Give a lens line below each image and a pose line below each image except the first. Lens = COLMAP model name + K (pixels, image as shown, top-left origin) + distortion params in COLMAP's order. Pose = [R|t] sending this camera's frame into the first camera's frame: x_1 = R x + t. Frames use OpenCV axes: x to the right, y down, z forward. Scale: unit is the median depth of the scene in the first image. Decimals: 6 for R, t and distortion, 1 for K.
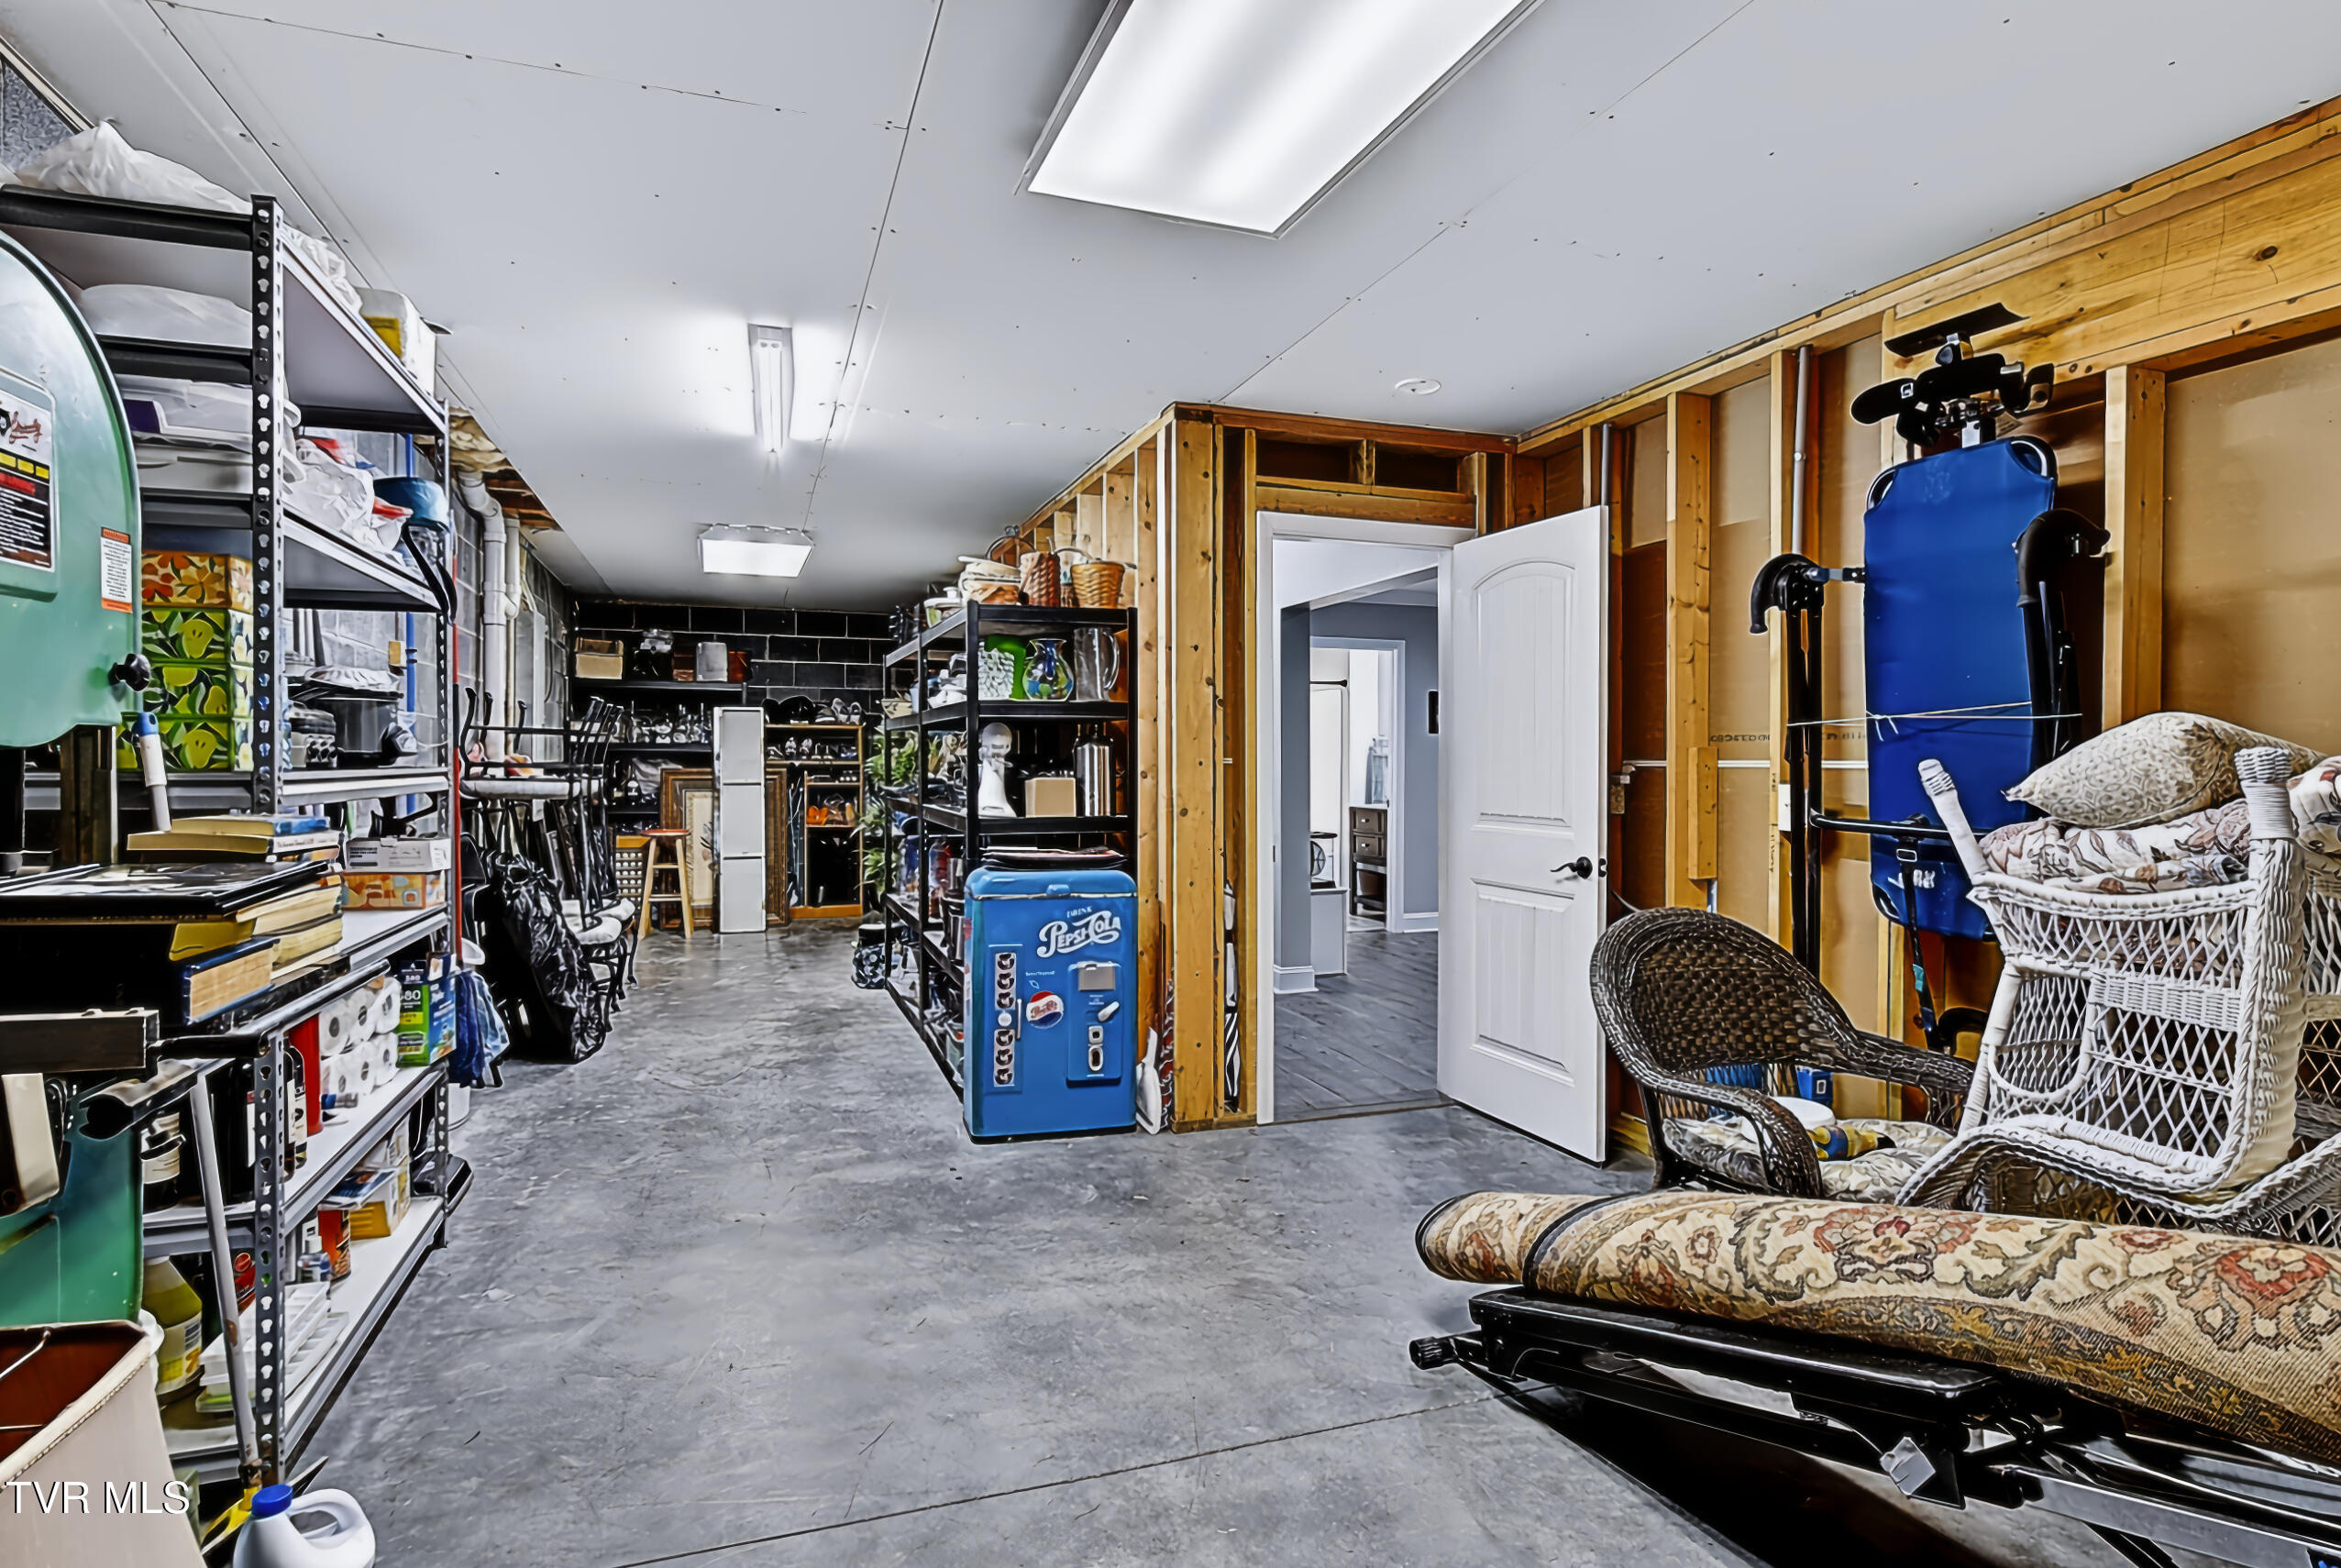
lens RADIAL K [[1179.0, 0, 1163.6], [0, 1179.0, 775.0], [0, 0, 1]] dist [-0.004934, -0.000193]
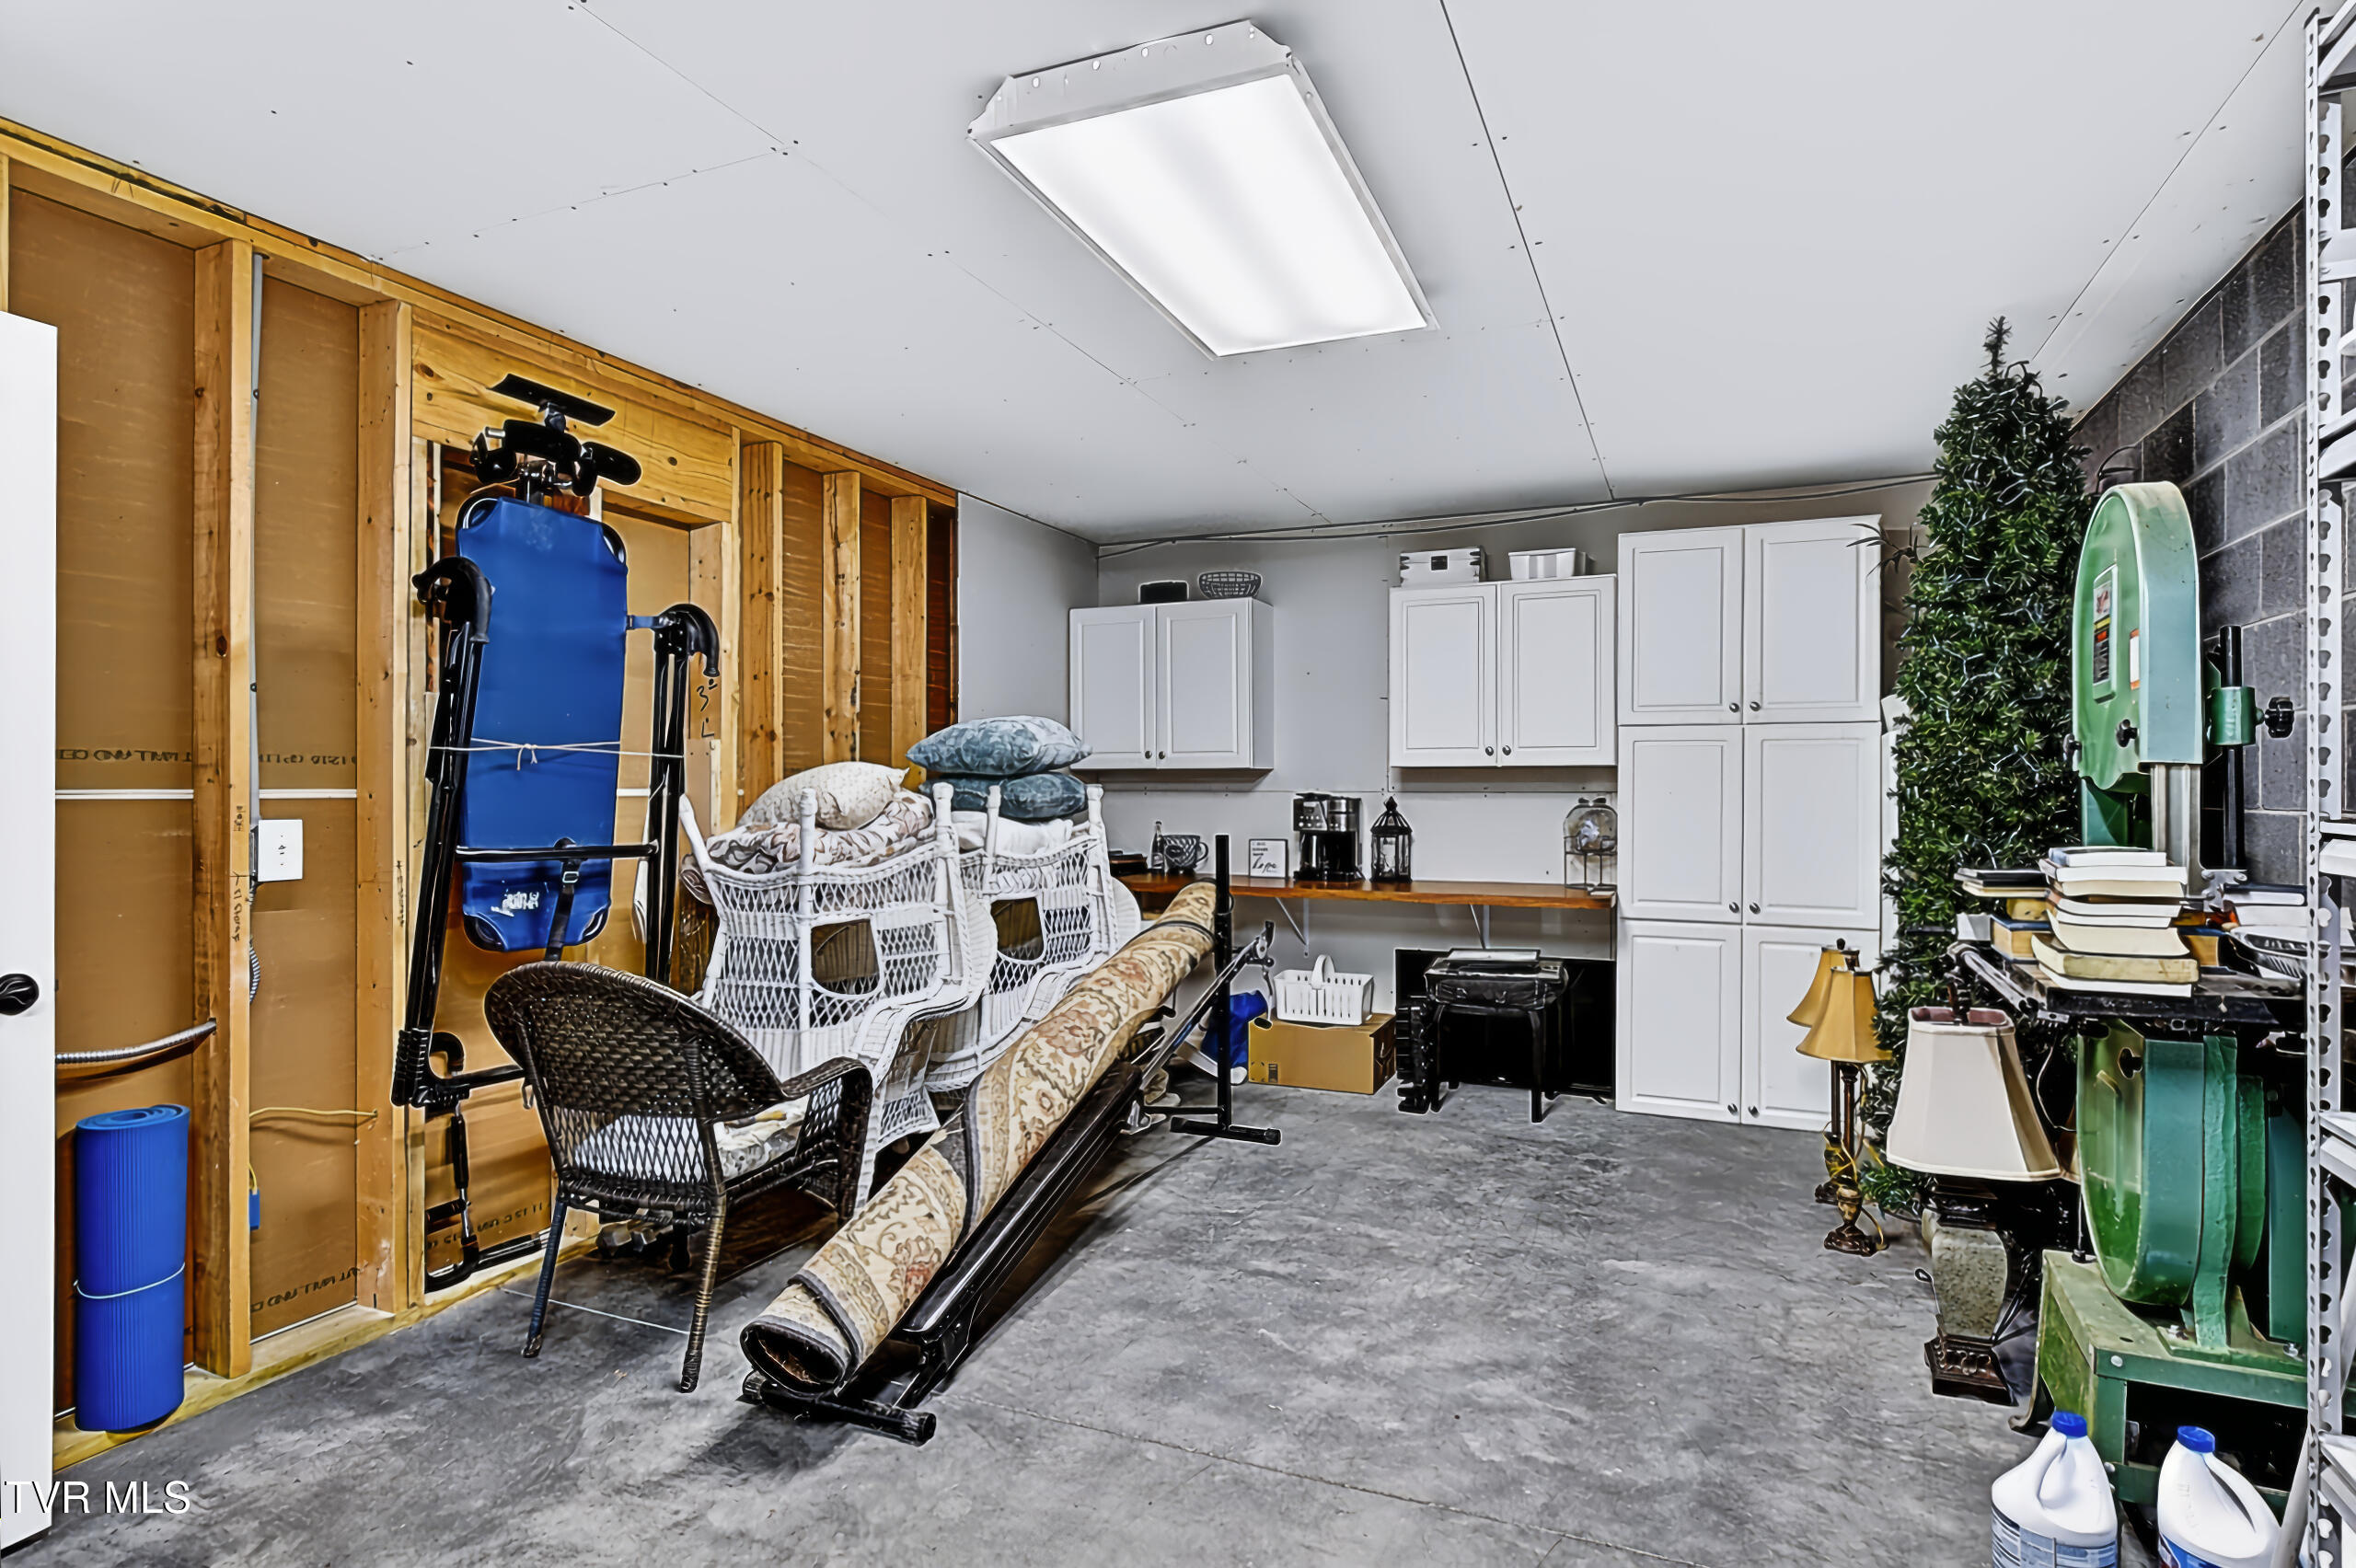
lens RADIAL K [[1186.5, 0, 1171.1], [0, 1186.5, 774.9], [0, 0, 1]] dist [-0.004934, -0.000193]
pose [[-0.729567, -0.005520, 0.683887, -0.609780], [0.000075, 0.999967, 0.008151, -0.039369], [-0.683910, 0.005998, -0.729542, 1.663883]]
